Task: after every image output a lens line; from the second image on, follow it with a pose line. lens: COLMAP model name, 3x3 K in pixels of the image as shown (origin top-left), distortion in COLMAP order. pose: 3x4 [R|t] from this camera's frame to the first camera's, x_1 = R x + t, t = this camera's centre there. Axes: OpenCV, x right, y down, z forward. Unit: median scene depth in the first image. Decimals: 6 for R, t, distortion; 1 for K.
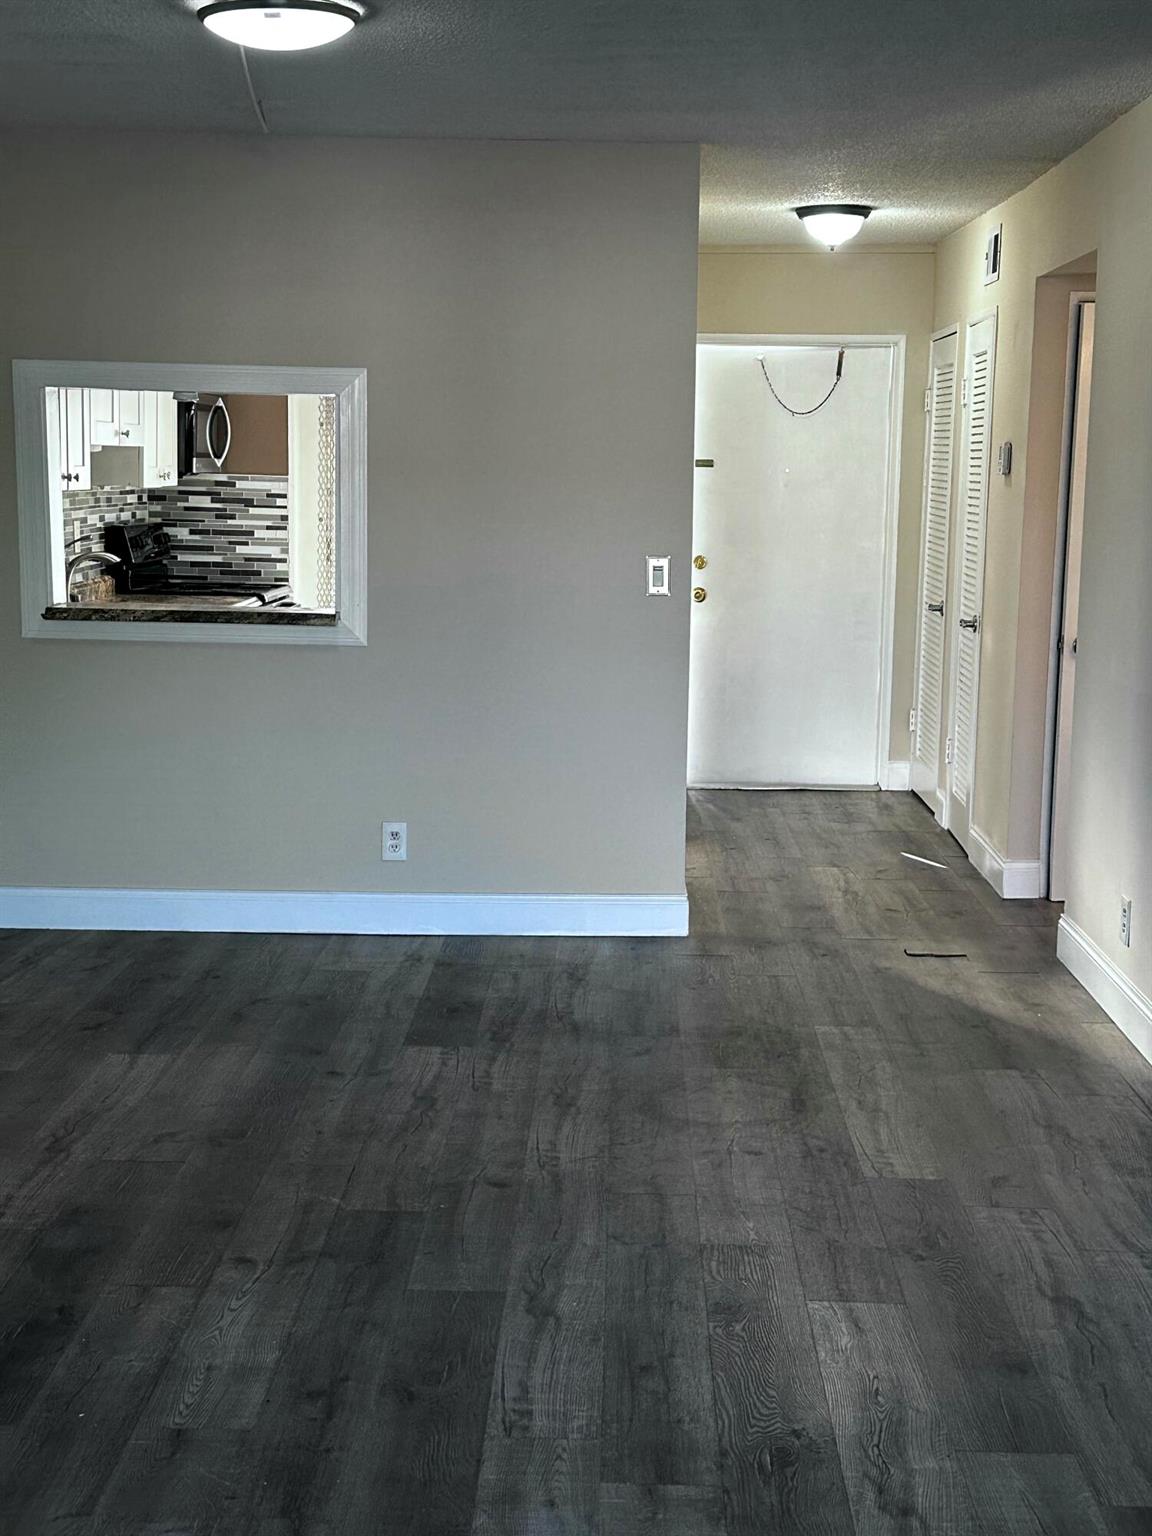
lens RADIAL K [[2125.9, 0, 576.0], [0, 2125.9, 768.0], [0, 0, 1]] dist [0.001049, 0.002795]
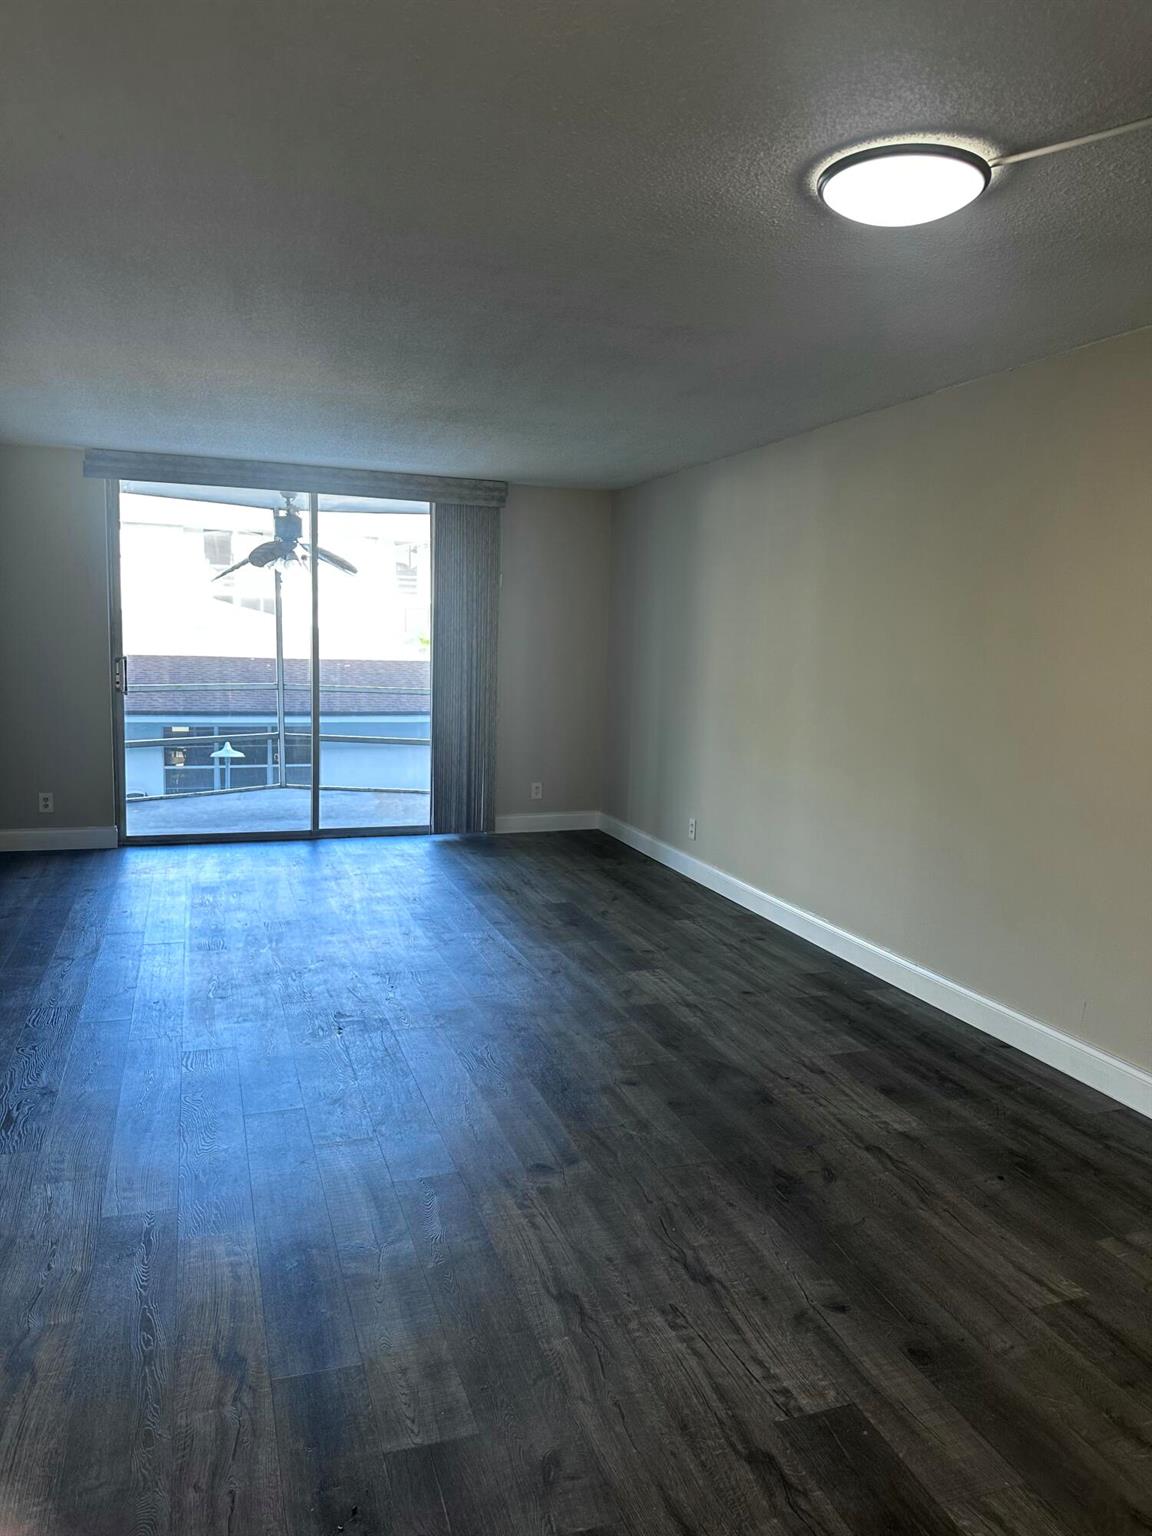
lens RADIAL K [[1071.2, 0, 576.0], [0, 1071.2, 768.0], [0, 0, 1]] dist [0.207578, -0.434559]
pose [[-0.936208, 0.003082, -0.351433, 0.163179], [-0.091360, 0.963449, 0.251831, -0.195846], [0.339364, 0.267873, -0.901707, 1.380195]]
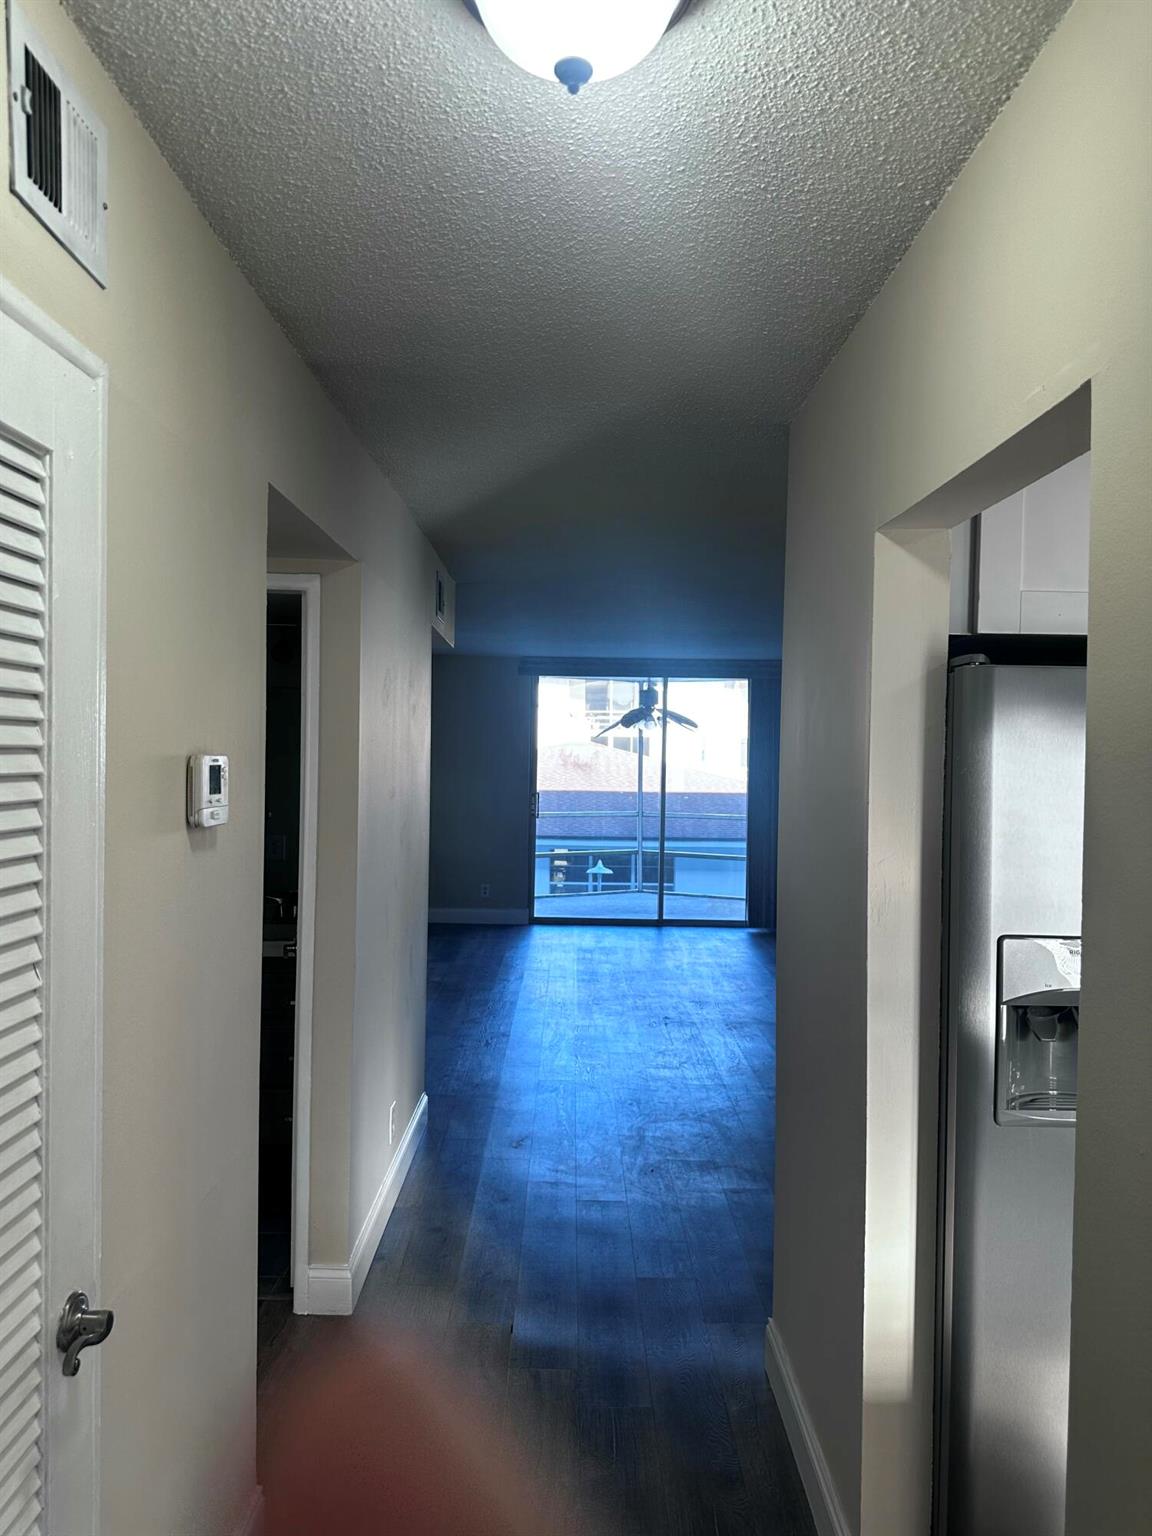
lens RADIAL K [[1071.2, 0, 576.0], [0, 1071.2, 768.0], [0, 0, 1]] dist [0.207578, -0.434559]
pose [[-0.999159, -0.031397, -0.026362, 0.193764], [-0.035093, 0.987437, 0.154066, -0.284260], [0.021193, 0.154862, -0.987709, 1.862499]]
